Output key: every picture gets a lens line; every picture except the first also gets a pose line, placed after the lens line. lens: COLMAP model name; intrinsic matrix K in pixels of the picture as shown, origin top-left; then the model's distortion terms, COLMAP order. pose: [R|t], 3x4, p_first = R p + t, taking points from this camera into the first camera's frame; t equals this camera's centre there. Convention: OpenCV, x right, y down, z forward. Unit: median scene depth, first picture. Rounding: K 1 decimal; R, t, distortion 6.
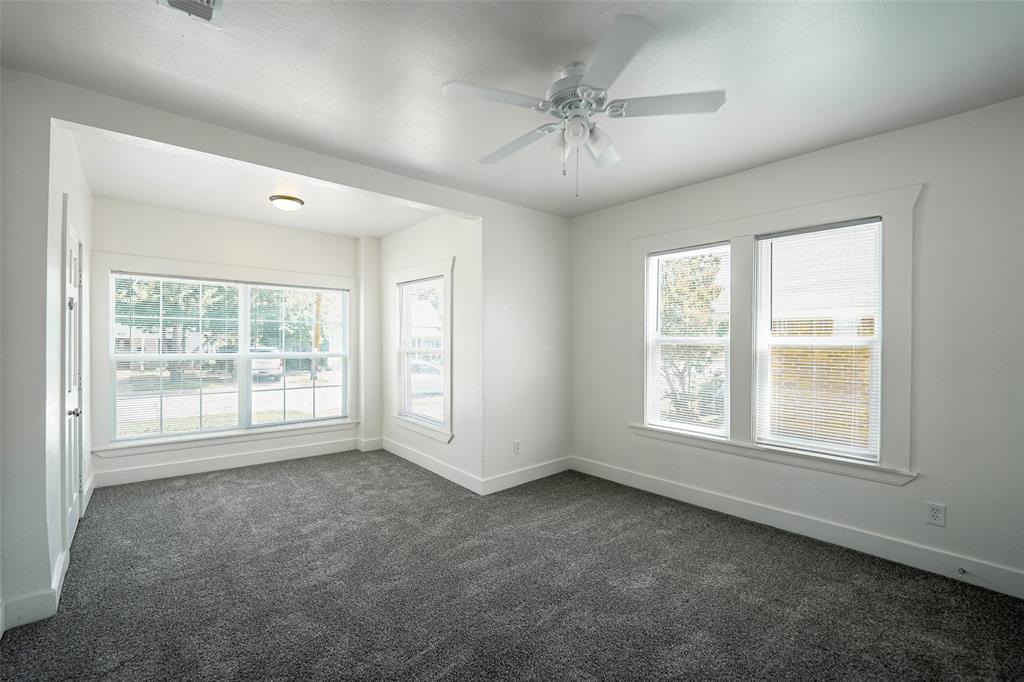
lens RADIAL K [[424.8, 0, 510.5], [0, 424.8, 343.3], [0, 0, 1]] dist [-0.002148, -0.000682]
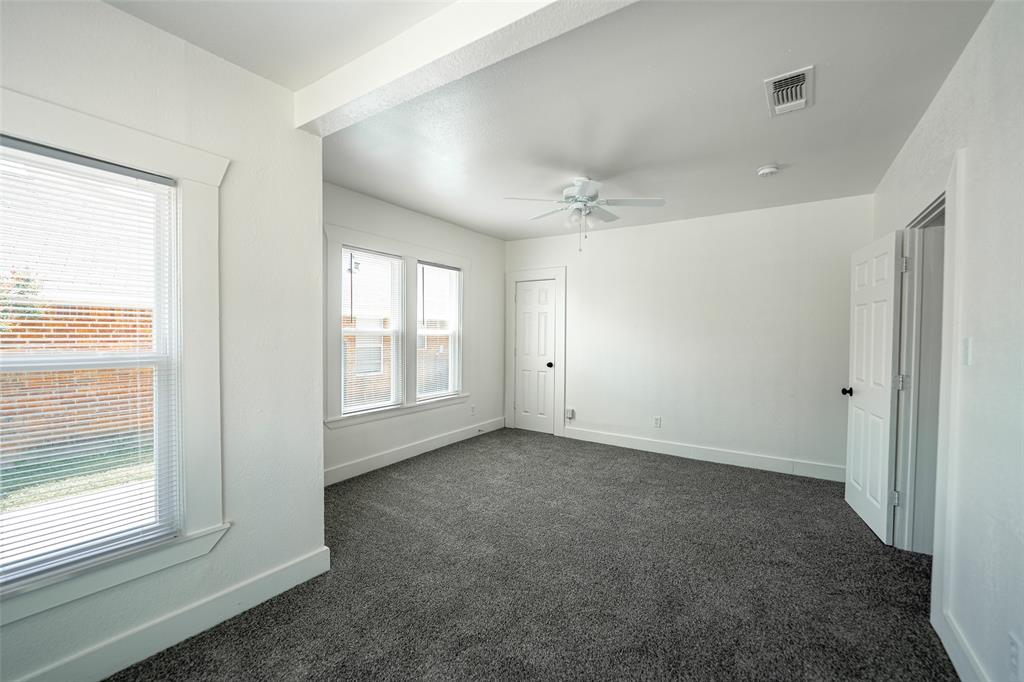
lens RADIAL K [[424.8, 0, 510.5], [0, 424.8, 343.3], [0, 0, 1]] dist [-0.002148, -0.000682]
pose [[-0.271592, -0.037991, 0.961662, -0.914925], [-0.014324, 0.999269, 0.035432, -0.024108], [-0.962306, -0.004152, -0.271938, 1.097027]]
